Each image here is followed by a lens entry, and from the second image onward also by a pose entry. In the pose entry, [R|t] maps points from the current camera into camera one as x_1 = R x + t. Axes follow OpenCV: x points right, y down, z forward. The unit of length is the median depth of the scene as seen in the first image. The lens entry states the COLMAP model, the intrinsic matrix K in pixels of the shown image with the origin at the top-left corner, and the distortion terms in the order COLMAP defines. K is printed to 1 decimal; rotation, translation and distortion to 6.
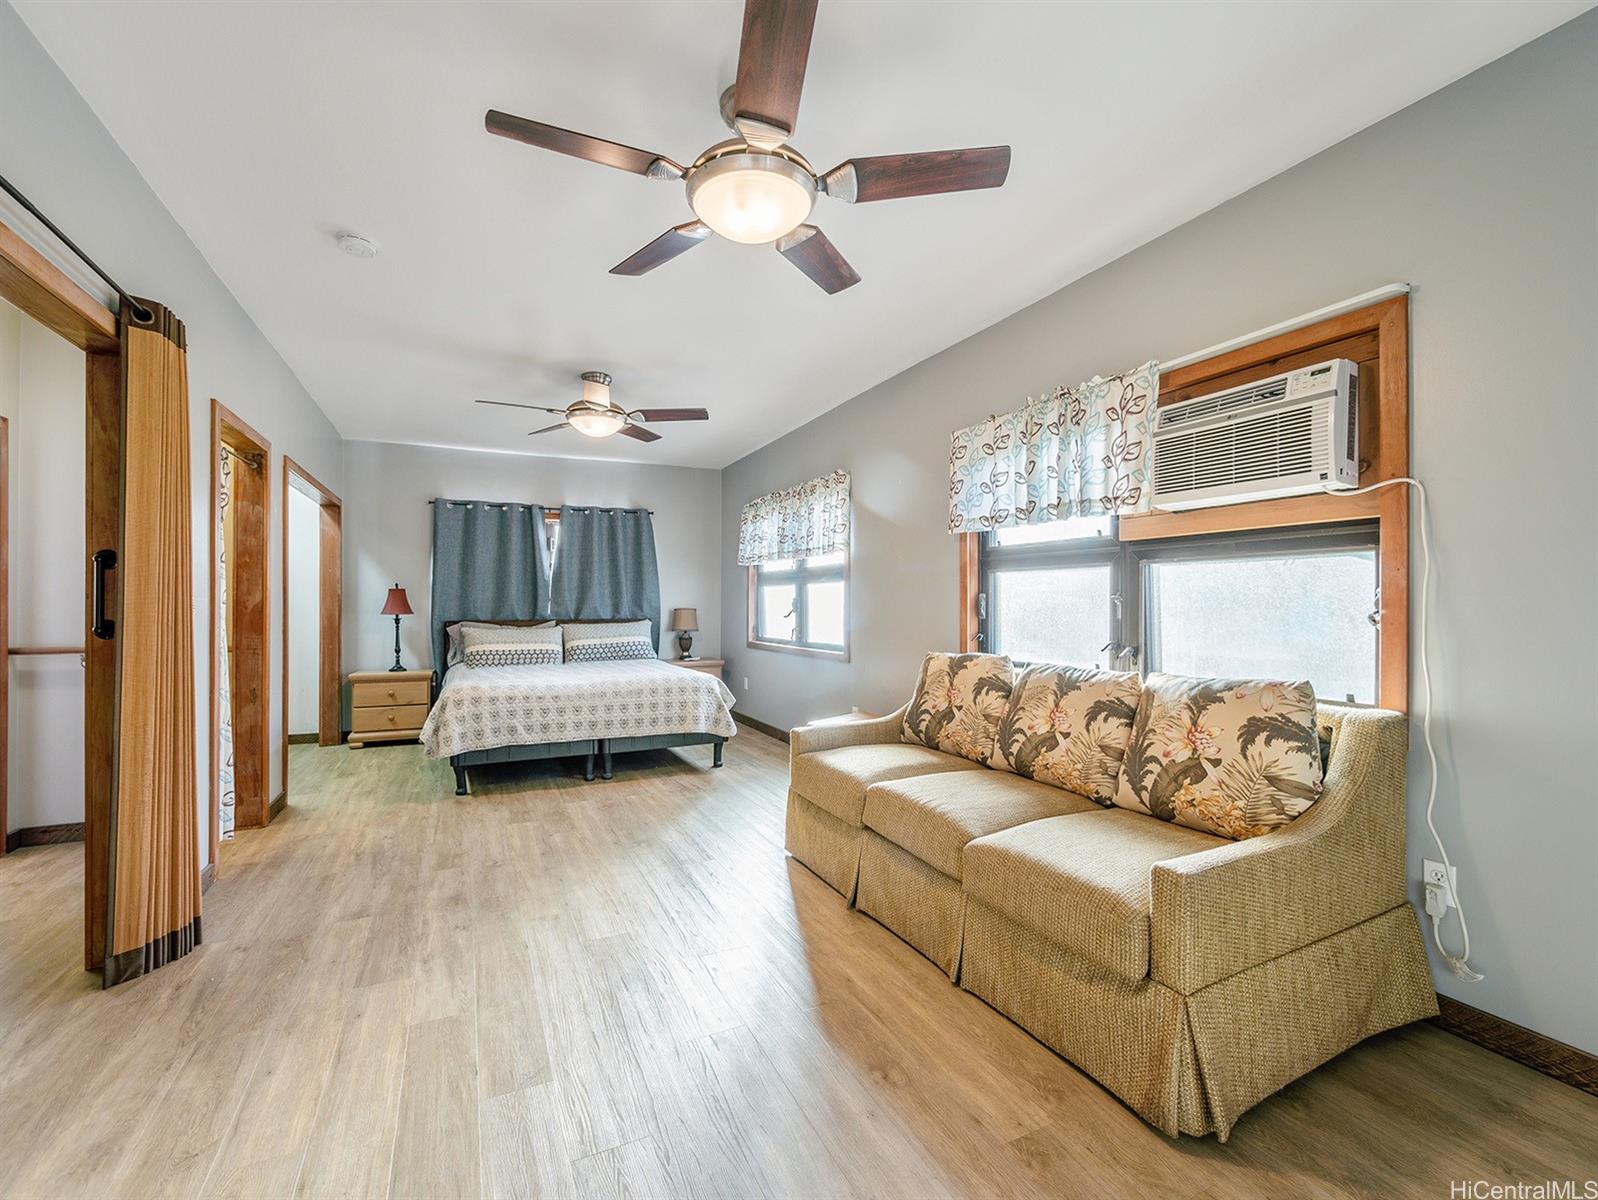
lens RADIAL K [[668.3, 0, 799.0], [0, 668.3, 600.0], [0, 0, 1]] dist [0.035922, 0.000039]
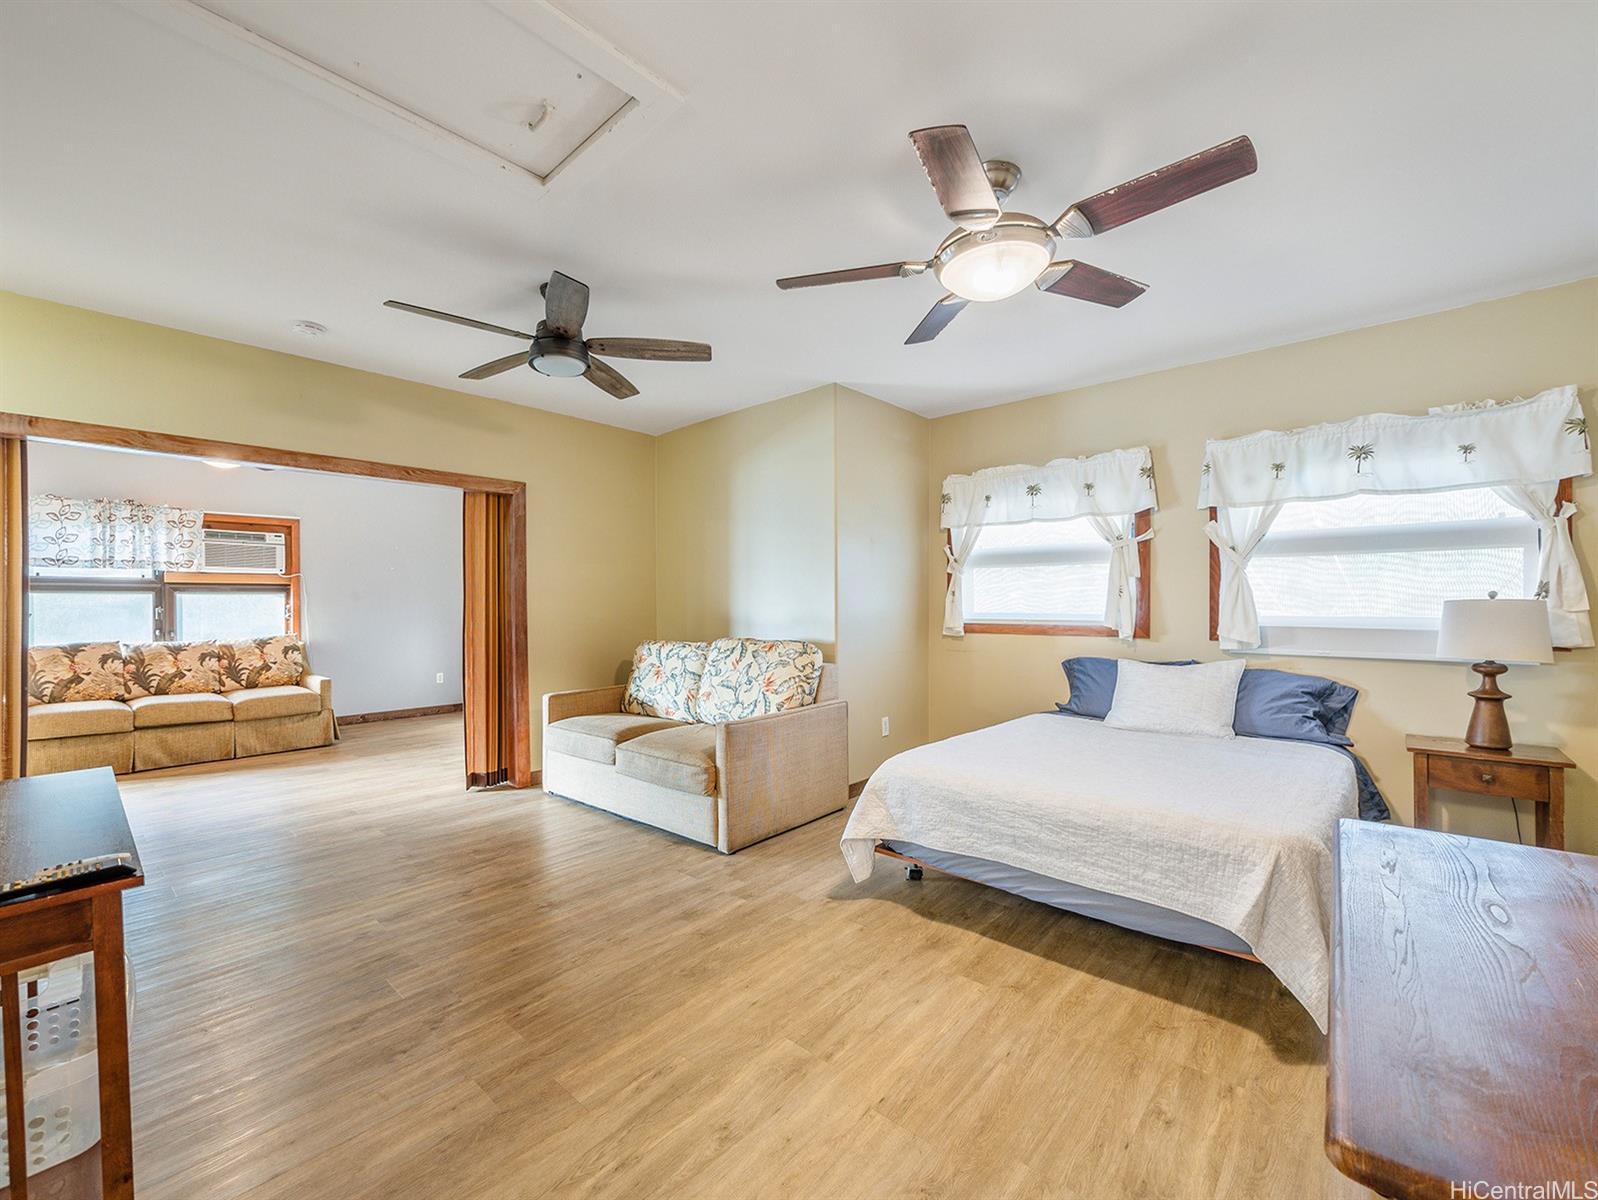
lens RADIAL K [[668.3, 0, 799.0], [0, 668.3, 600.0], [0, 0, 1]] dist [0.035922, 0.000039]
pose [[-0.377087, 0.002710, 0.926174, -2.545249], [0.000634, 0.999996, -0.002668, -0.028073], [-0.926178, -0.000419, -0.377087, -0.023745]]
